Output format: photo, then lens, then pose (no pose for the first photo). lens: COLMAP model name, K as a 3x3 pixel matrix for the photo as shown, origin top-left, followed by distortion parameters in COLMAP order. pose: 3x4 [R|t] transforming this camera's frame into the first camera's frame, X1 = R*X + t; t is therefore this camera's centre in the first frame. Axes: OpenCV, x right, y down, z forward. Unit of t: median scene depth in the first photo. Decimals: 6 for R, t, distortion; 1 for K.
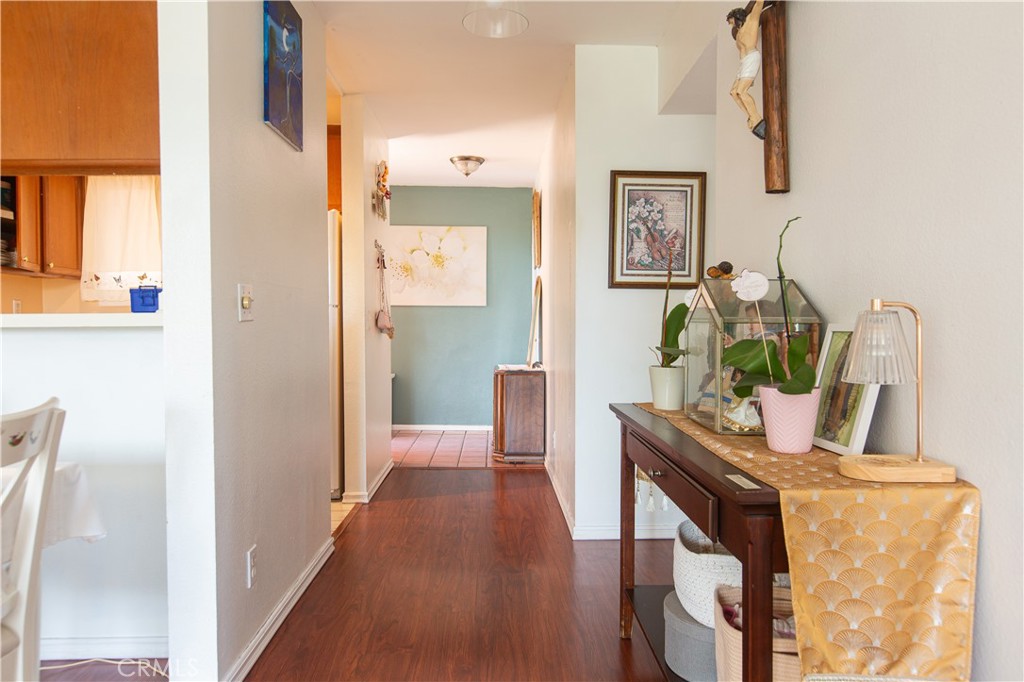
lens RADIAL K [[703.2, 0, 511.7], [0, 703.2, 336.4], [0, 0, 1]] dist [0.026840, 0.001351]
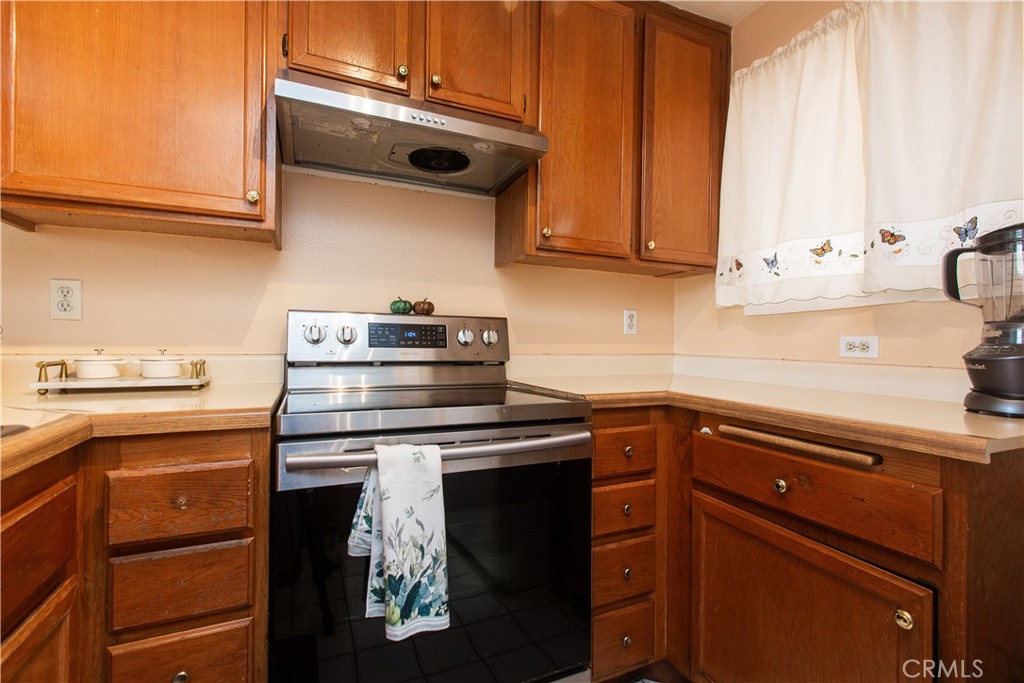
lens RADIAL K [[449.6, 0, 507.8], [0, 449.6, 339.2], [0, 0, 1]] dist [0.002246, -0.001184]
pose [[0.380078, 0.007676, -0.924923, -0.325034], [-0.032813, 0.999448, -0.005190, -0.015859], [0.924372, 0.032322, 0.380120, 0.699242]]
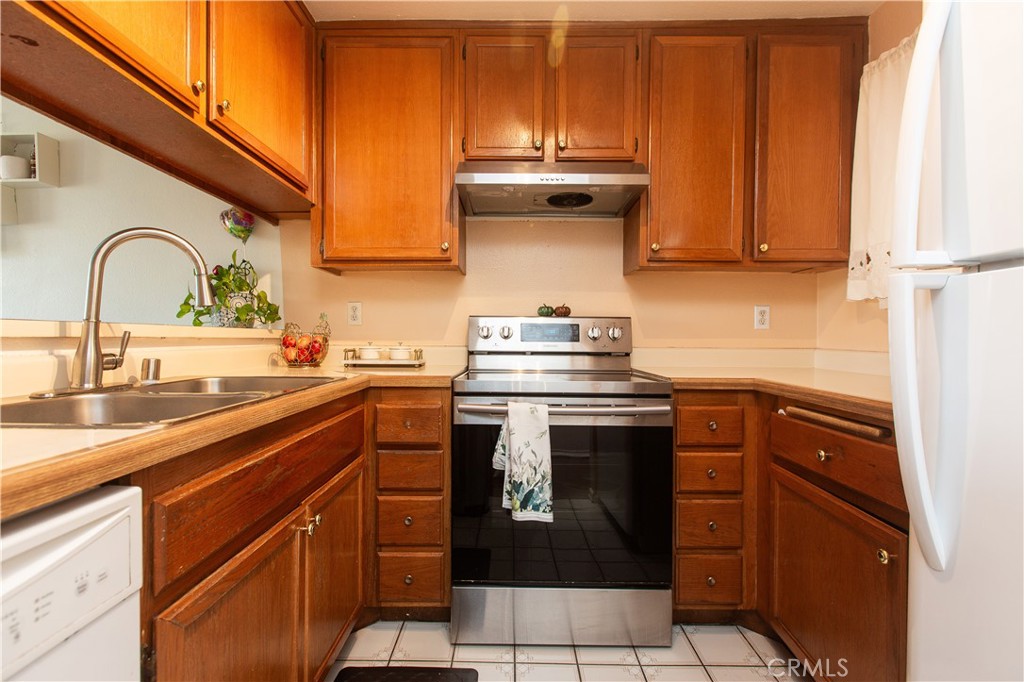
lens RADIAL K [[449.6, 0, 511.1], [0, 449.6, 337.4], [0, 0, 1]] dist [0.002246, -0.001184]
pose [[-0.030683, 0.008701, -0.999491, -0.219638], [-0.025585, 0.999628, 0.009488, -0.016240], [0.999202, 0.025863, -0.030449, 0.731244]]
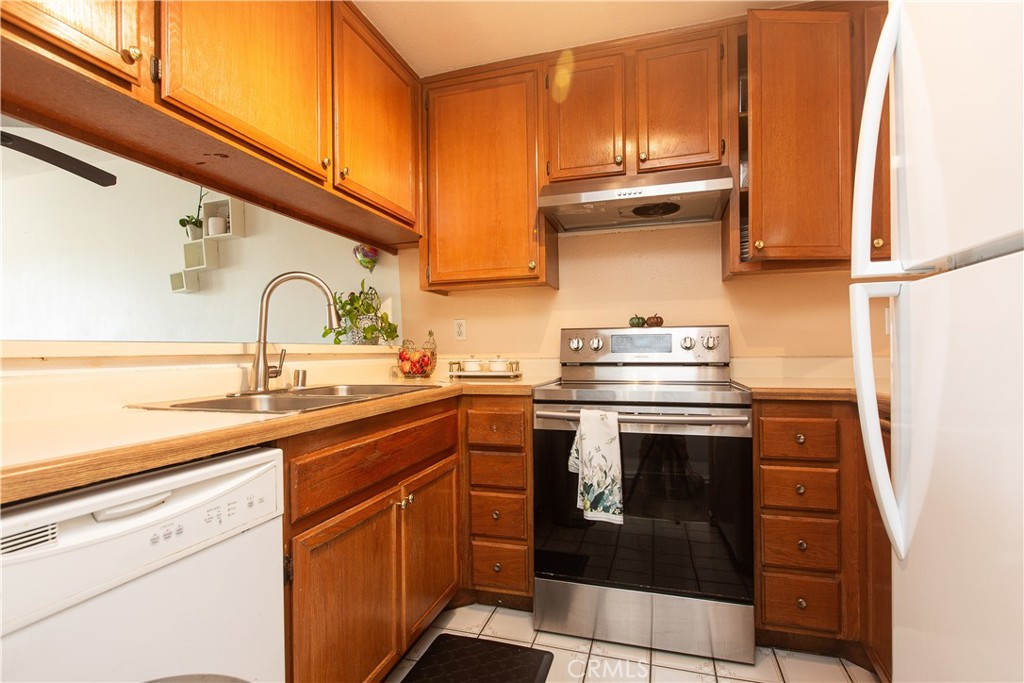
lens RADIAL K [[486.7, 0, 514.6], [0, 486.7, 344.9], [0, 0, 1]] dist [-0.005494, 0.000198]
pose [[-0.312077, 0.001519, -0.950056, -0.174569], [-0.004325, 0.999986, 0.003020, -0.017019], [0.950047, 0.005052, -0.312066, 0.784604]]
